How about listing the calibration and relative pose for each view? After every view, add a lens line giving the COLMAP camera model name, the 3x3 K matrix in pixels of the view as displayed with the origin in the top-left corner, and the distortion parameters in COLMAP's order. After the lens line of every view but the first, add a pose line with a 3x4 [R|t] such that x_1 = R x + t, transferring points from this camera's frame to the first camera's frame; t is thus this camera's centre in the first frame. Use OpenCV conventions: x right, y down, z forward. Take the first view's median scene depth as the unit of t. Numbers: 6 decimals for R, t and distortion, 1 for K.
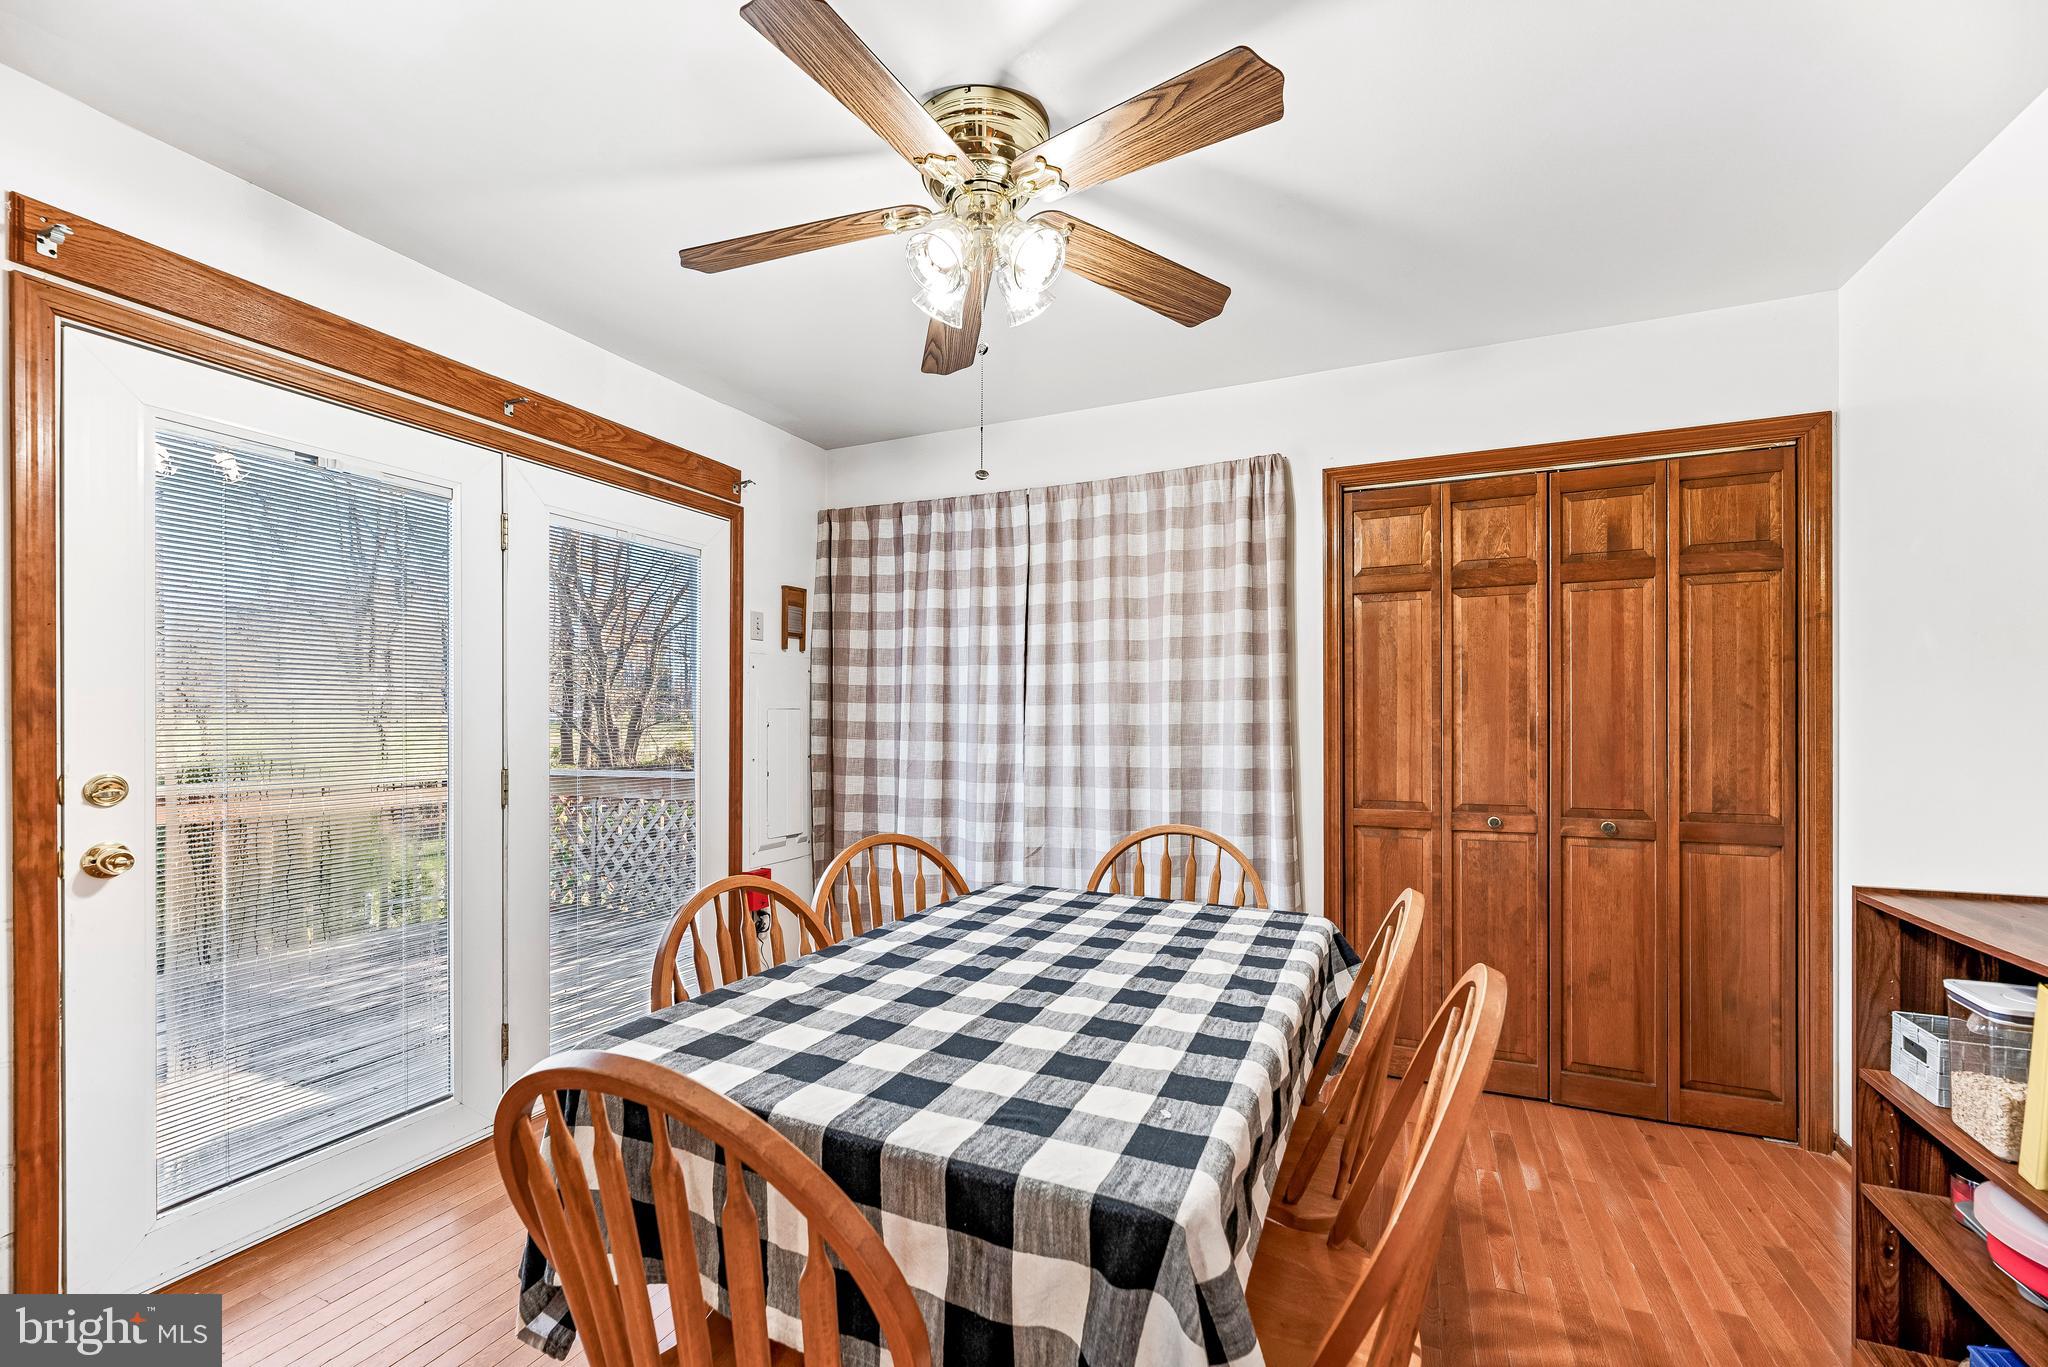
lens RADIAL K [[832.1, 0, 1025.3], [0, 832.1, 723.8], [0, 0, 1]] dist [-0.000871, -0.000019]
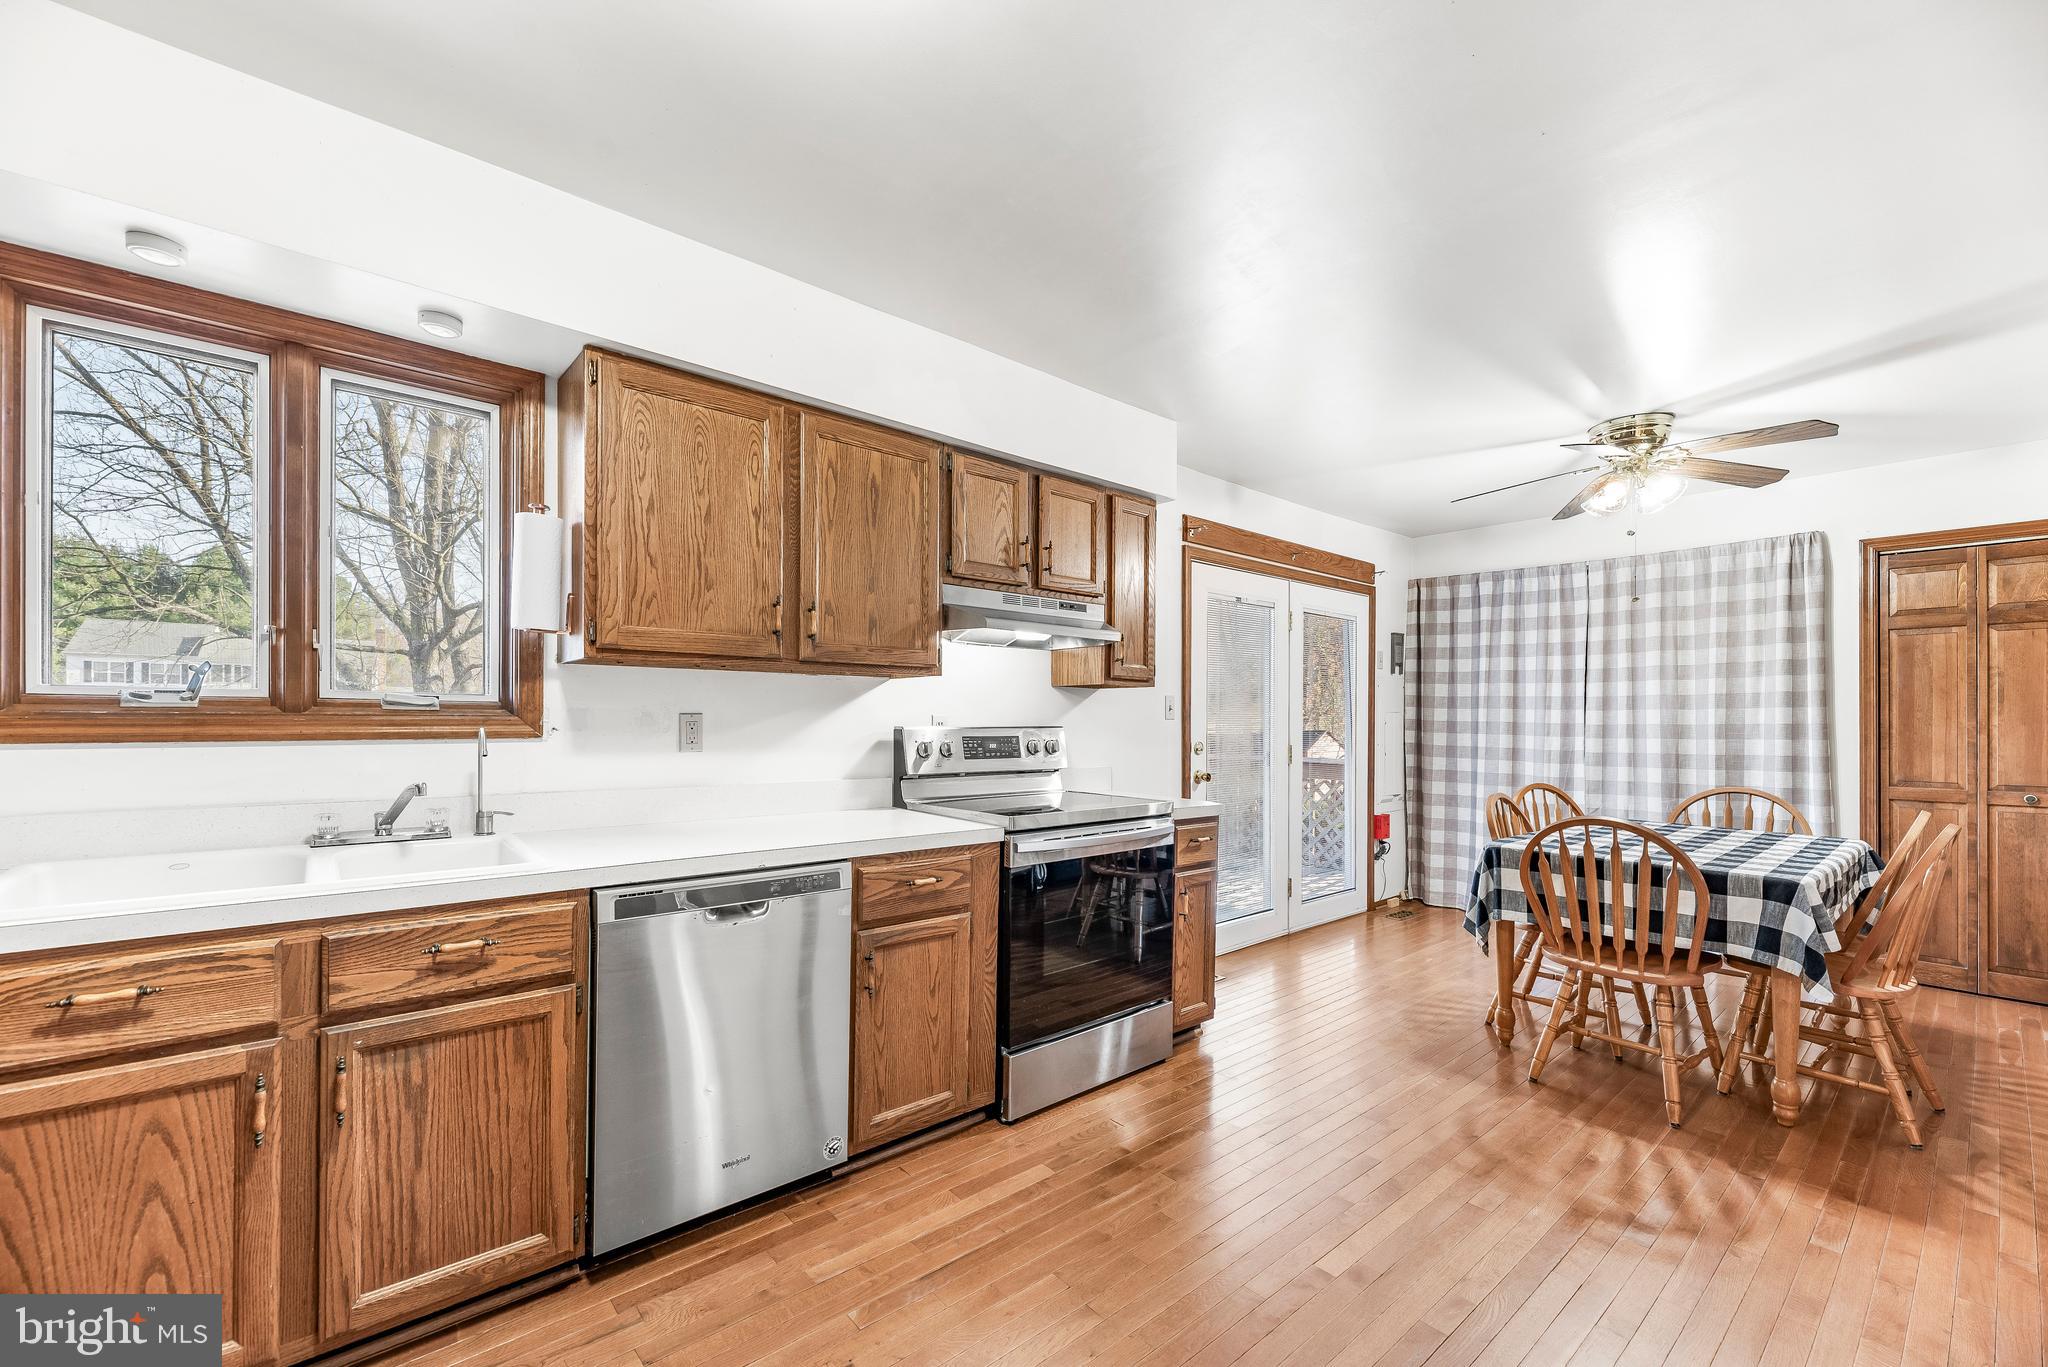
lens RADIAL K [[833.0, 0, 1024.2], [0, 833.0, 717.5], [0, 0, 1]] dist [0.002086, 0.000256]
pose [[0.904914, 0.003842, -0.425577, -0.292906], [-0.006702, 0.999964, -0.005222, 0.004754], [0.425542, 0.007578, 0.904907, -0.806404]]
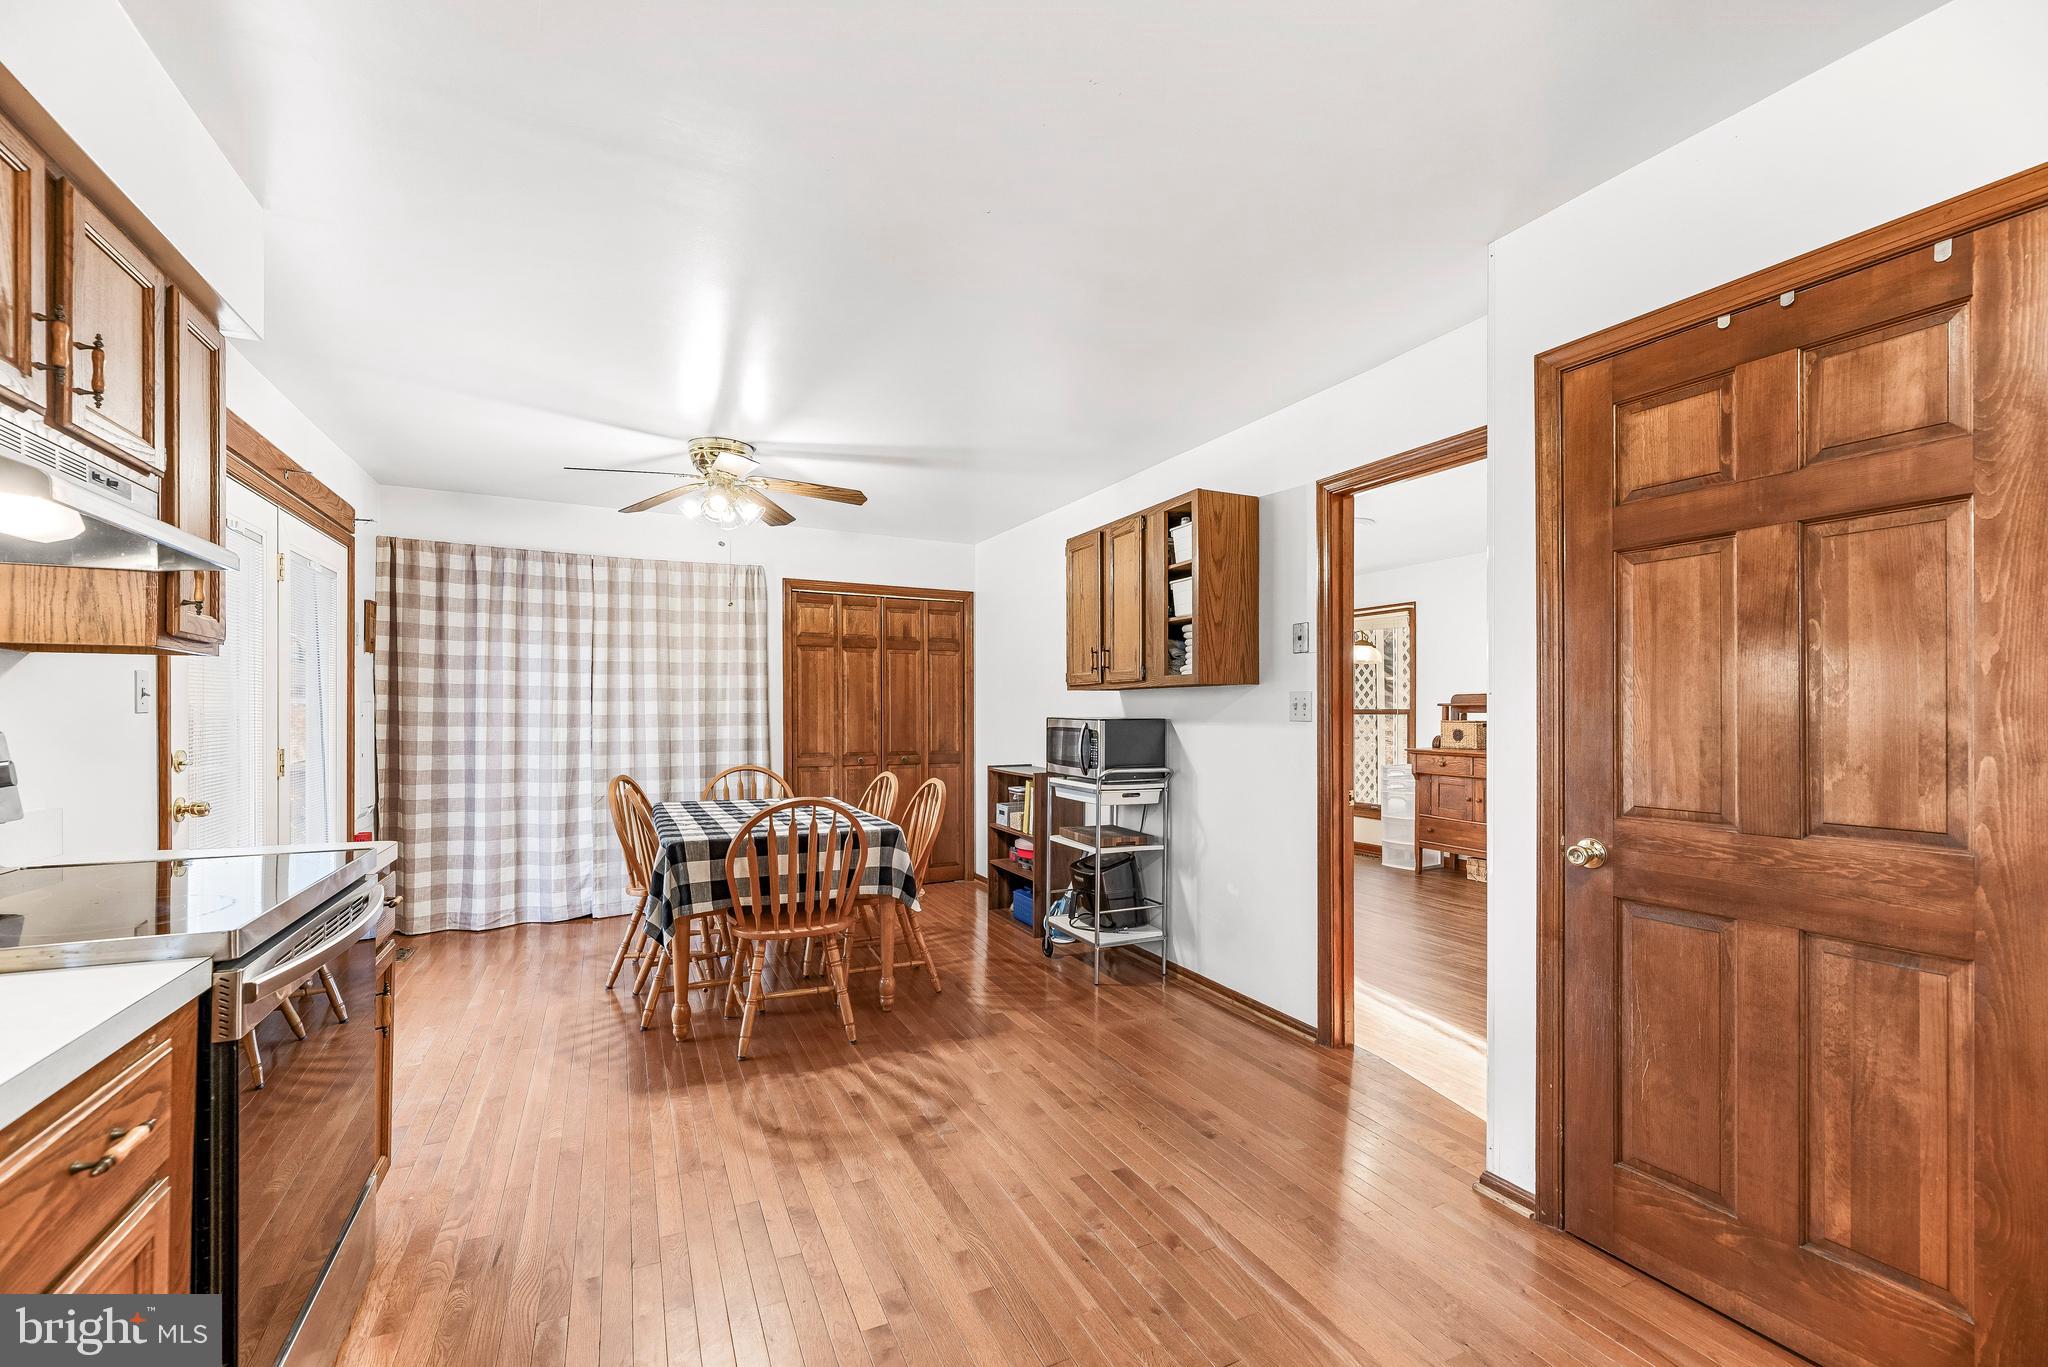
lens RADIAL K [[832.8, 0, 1013.5], [0, 832.8, 708.0], [0, 0, 1]] dist [-0.000417, -0.000132]
pose [[0.642562, 0.004371, 0.766222, -0.716425], [0.001518, 0.999975, -0.006977, 0.001344], [-0.766233, 0.005647, 0.642539, -0.580586]]
